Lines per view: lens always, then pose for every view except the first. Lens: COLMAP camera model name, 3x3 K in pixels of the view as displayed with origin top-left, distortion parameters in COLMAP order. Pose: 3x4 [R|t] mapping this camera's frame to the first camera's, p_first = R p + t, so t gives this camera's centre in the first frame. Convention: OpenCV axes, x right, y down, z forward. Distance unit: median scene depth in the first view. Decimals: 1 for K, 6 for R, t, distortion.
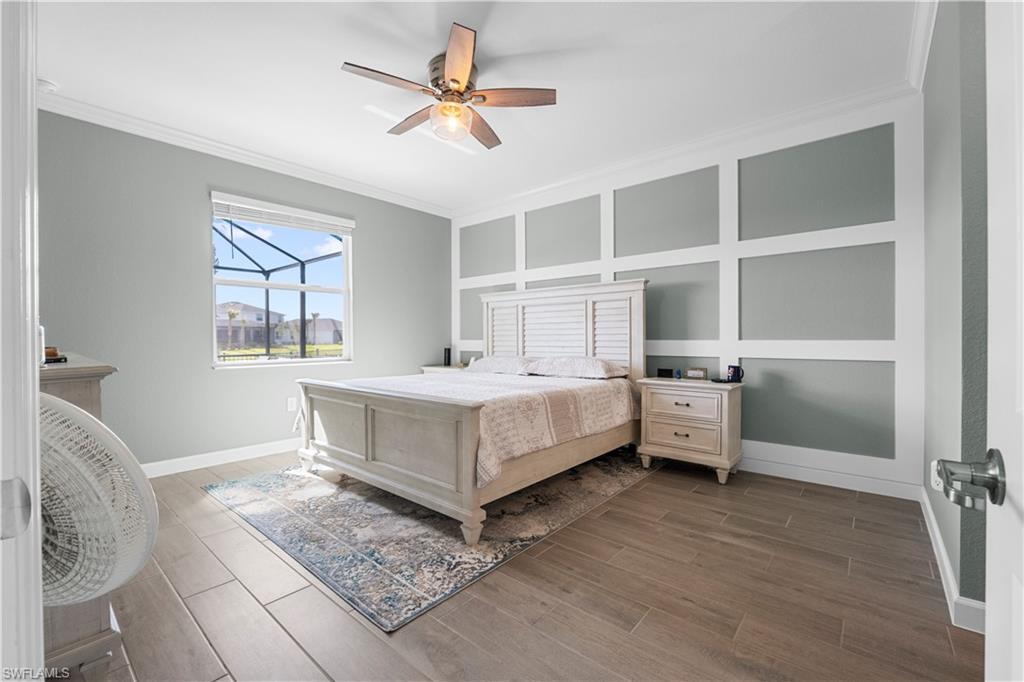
lens RADIAL K [[433.6, 0, 507.7], [0, 433.6, 341.3], [0, 0, 1]] dist [-0.007953, 0.000709]
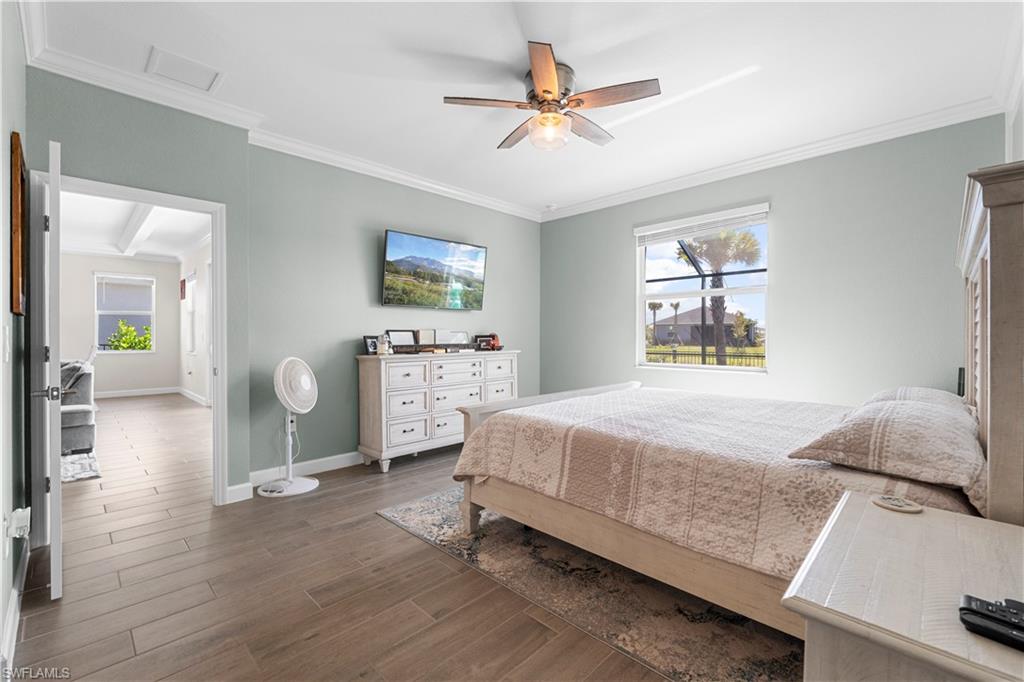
lens RADIAL K [[433.6, 0, 503.9], [0, 433.6, 336.6], [0, 0, 1]] dist [-0.007953, 0.000709]
pose [[-0.078338, 0.006509, -0.996906, 0.737234], [-0.007857, 0.999944, 0.007146, -0.038062], [0.996896, 0.008392, -0.078282, 0.828331]]
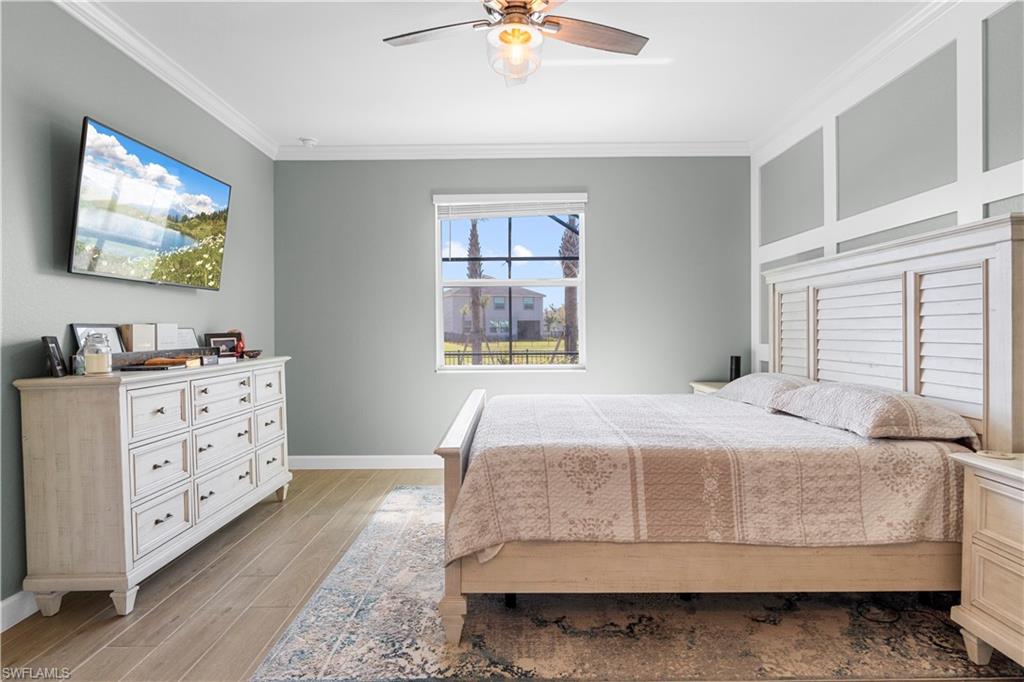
lens RADIAL K [[559.3, 0, 502.7], [0, 559.3, 334.2], [0, 0, 1]] dist [-0.004878, -0.001254]
pose [[0.644203, 0.003915, -0.764845, 0.482836], [-0.001430, 0.999991, 0.003914, -0.034709], [0.764853, -0.001427, 0.644203, 0.325739]]
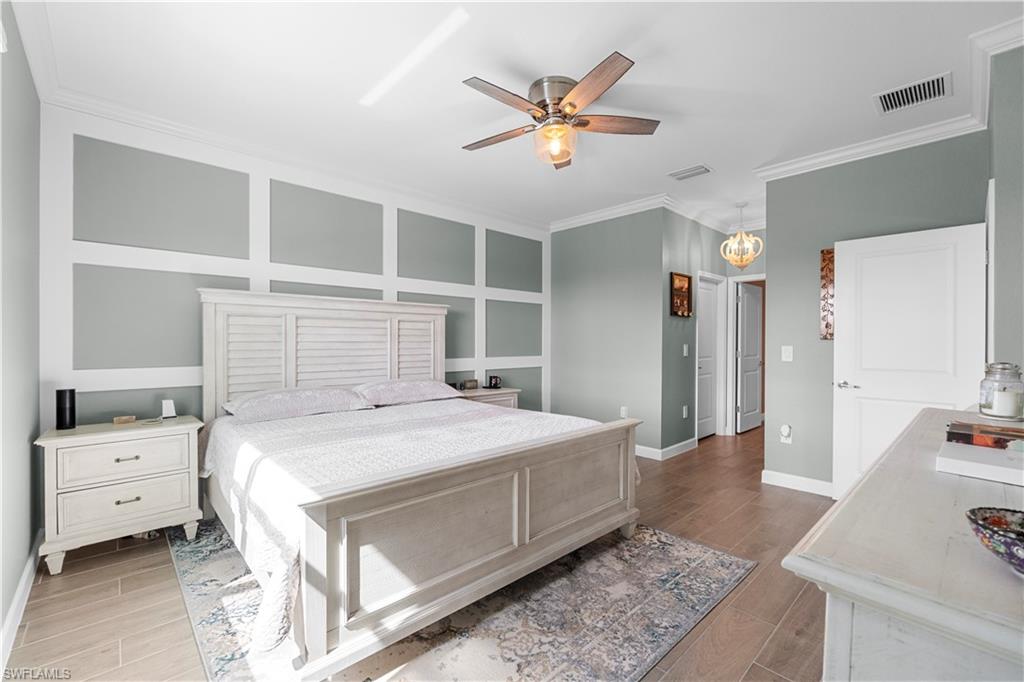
lens RADIAL K [[433.6, 0, 511.9], [0, 433.6, 342.0], [0, 0, 1]] dist [-0.007953, 0.000709]
pose [[0.099669, 0.002235, 0.995018, -0.935086], [0.004627, 0.999986, -0.002710, -0.053381], [-0.995010, 0.004874, 0.099657, 0.848446]]
